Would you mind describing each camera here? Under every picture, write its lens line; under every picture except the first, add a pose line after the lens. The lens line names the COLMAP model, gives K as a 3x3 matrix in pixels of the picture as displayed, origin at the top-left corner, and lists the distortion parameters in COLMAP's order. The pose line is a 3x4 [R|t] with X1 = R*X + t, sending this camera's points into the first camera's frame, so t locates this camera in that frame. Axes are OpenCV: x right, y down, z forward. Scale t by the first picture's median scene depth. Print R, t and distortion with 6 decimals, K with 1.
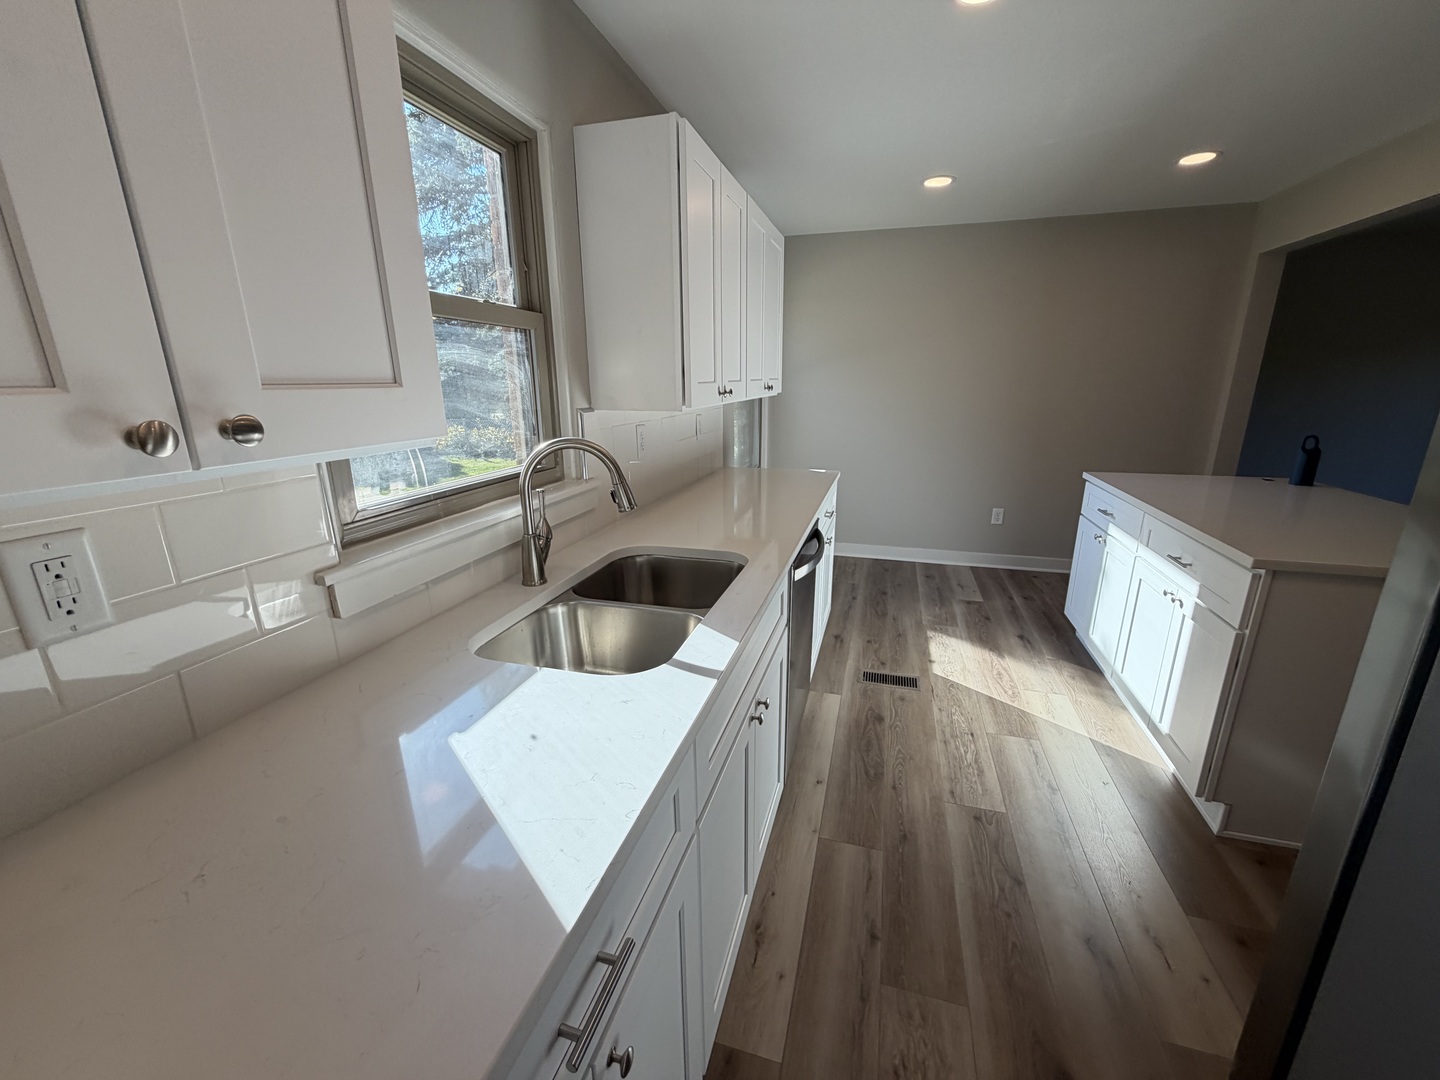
lens RADIAL K [[576.4, 0, 721.6], [0, 576.4, 540.7], [0, 0, 1]] dist [0.002328, 0.000271]
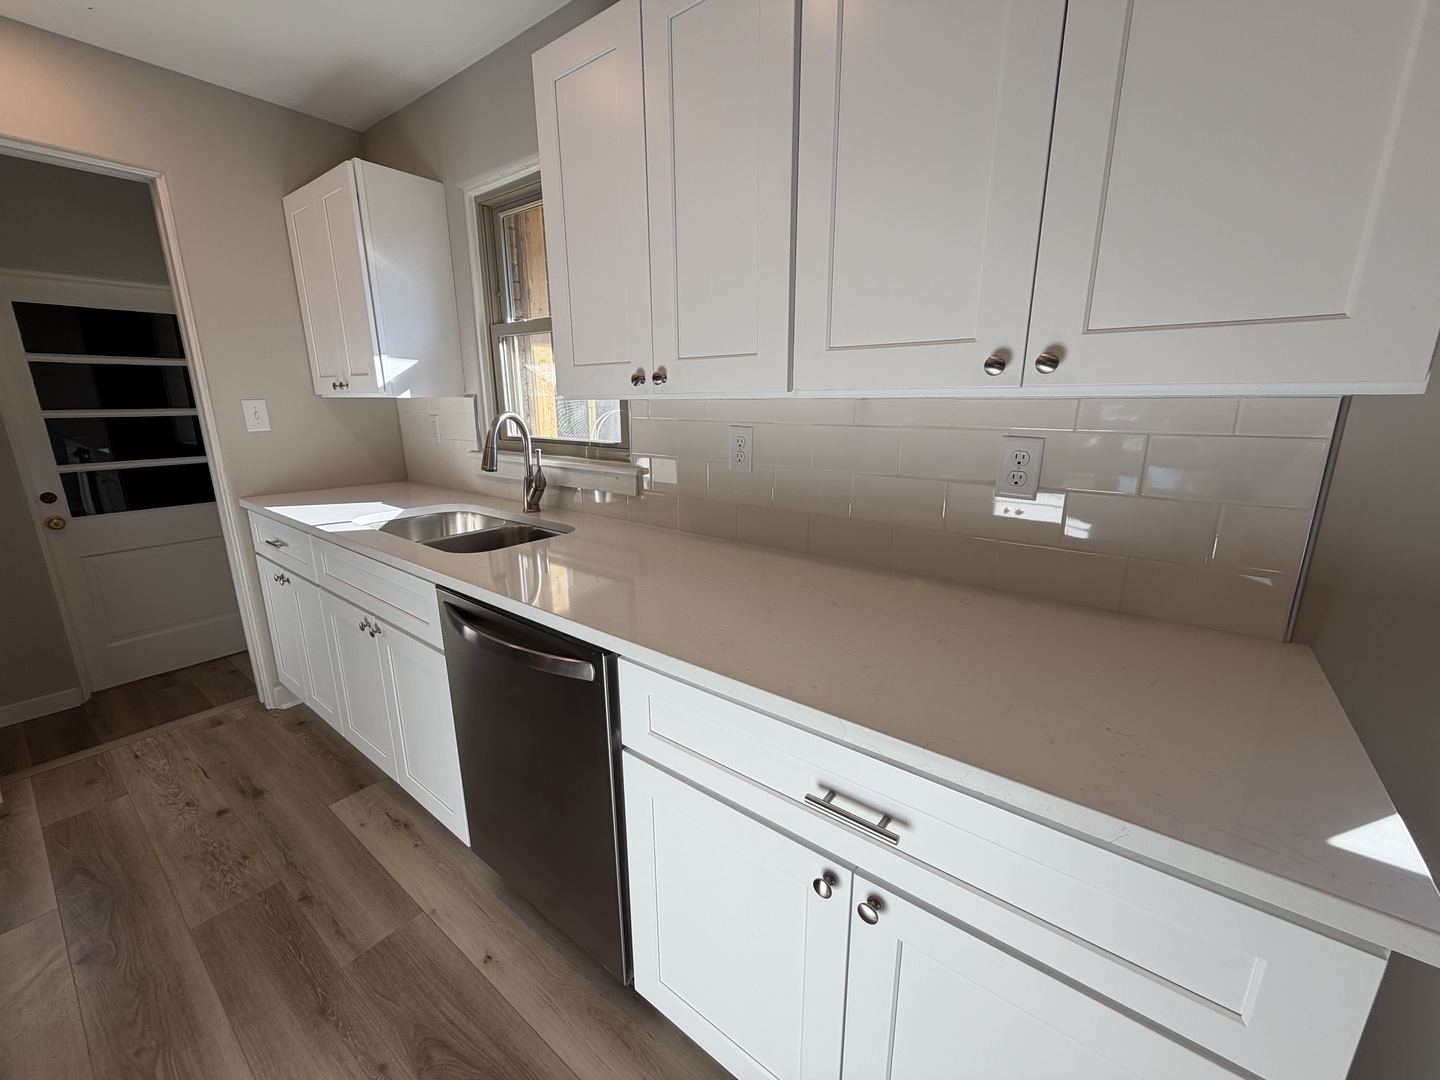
lens RADIAL K [[576.4, 0, 717.6], [0, 576.4, 537.0], [0, 0, 1]] dist [0.002328, 0.000271]
pose [[-0.369364, 0.228747, -0.900691, 0.691265], [-0.246126, 0.910537, 0.332182, -0.395203], [0.896098, 0.344380, -0.280019, 1.538651]]
